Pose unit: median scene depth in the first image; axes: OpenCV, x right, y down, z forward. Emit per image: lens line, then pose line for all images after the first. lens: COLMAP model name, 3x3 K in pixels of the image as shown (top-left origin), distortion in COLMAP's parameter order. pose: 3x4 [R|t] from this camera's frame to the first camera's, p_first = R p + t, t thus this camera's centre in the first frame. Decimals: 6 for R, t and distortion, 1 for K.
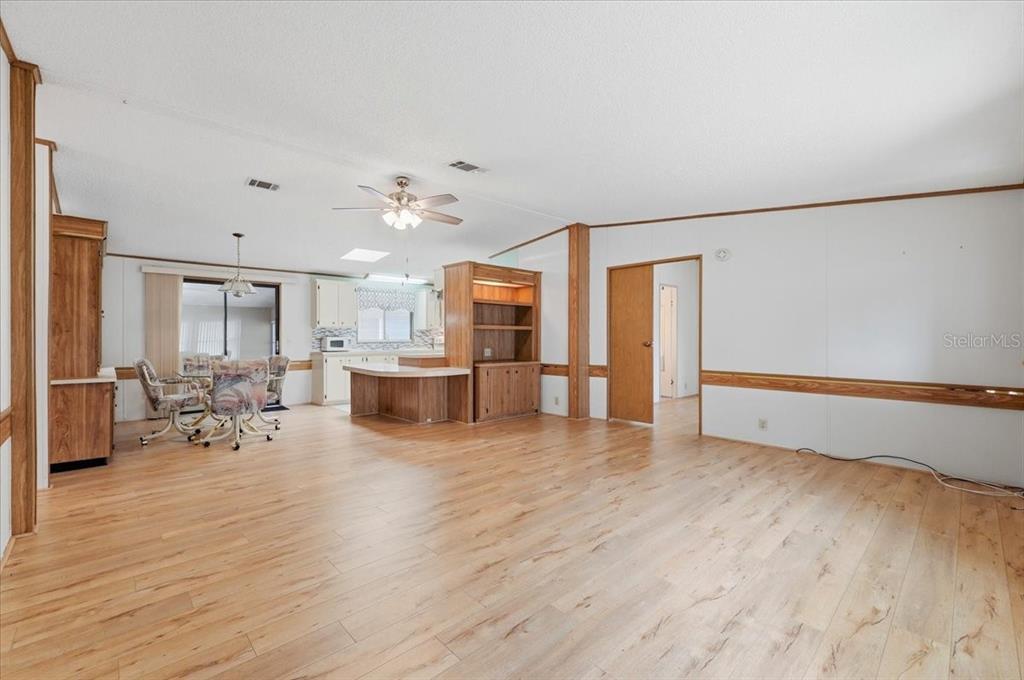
lens RADIAL K [[433.7, 0, 510.7], [0, 433.7, 338.8], [0, 0, 1]] dist [-0.000219, 0.000258]
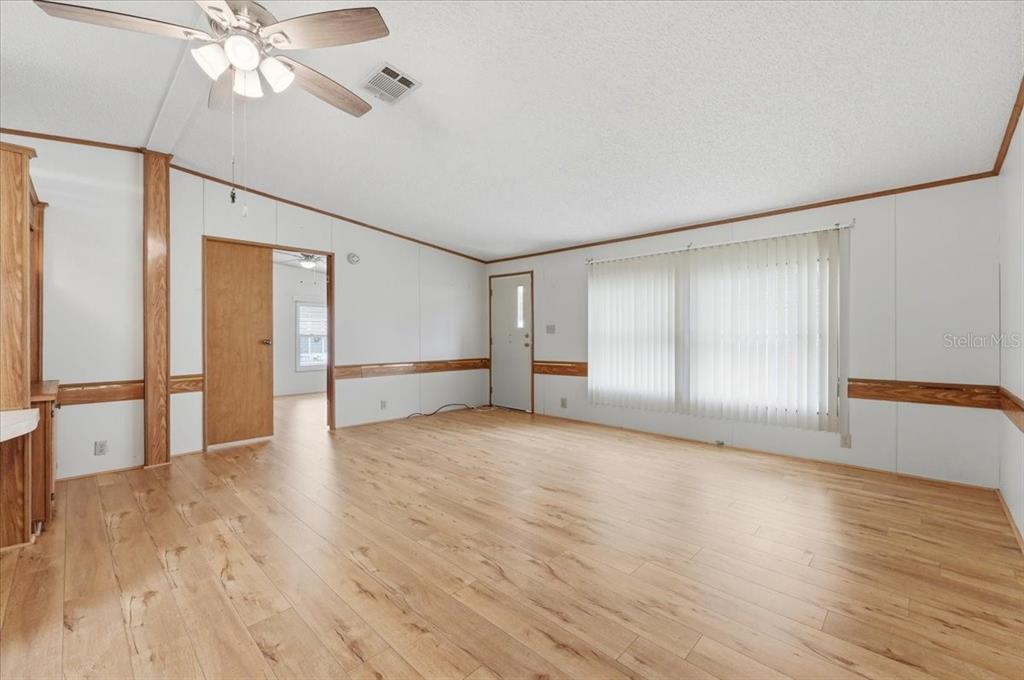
lens RADIAL K [[433.7, 0, 510.7], [0, 433.7, 338.8], [0, 0, 1]] dist [-0.000219, 0.000258]
pose [[-0.044248, -0.007715, 0.998991, -0.842571], [0.007210, 0.999942, 0.008041, 0.003301], [-0.998995, 0.007559, -0.044189, 0.886048]]
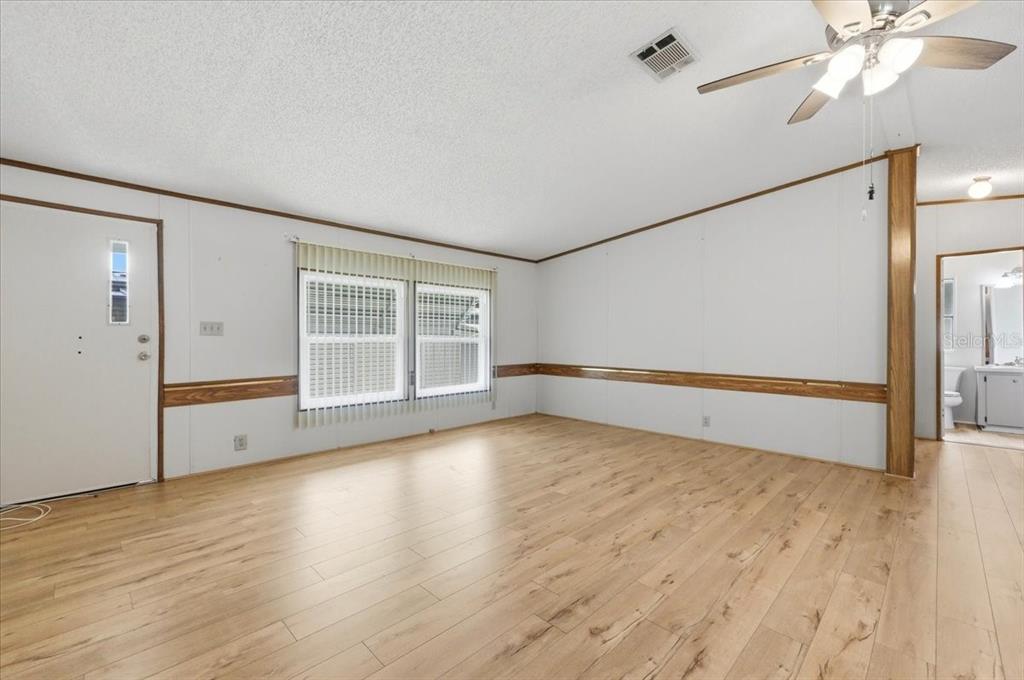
lens RADIAL K [[433.7, 0, 510.7], [0, 433.7, 338.8], [0, 0, 1]] dist [-0.000219, 0.000258]
pose [[-0.999129, -0.004023, -0.041526, 0.151858], [-0.004318, 0.999966, 0.007030, -0.005064], [0.041496, 0.007203, -0.999113, 1.695469]]
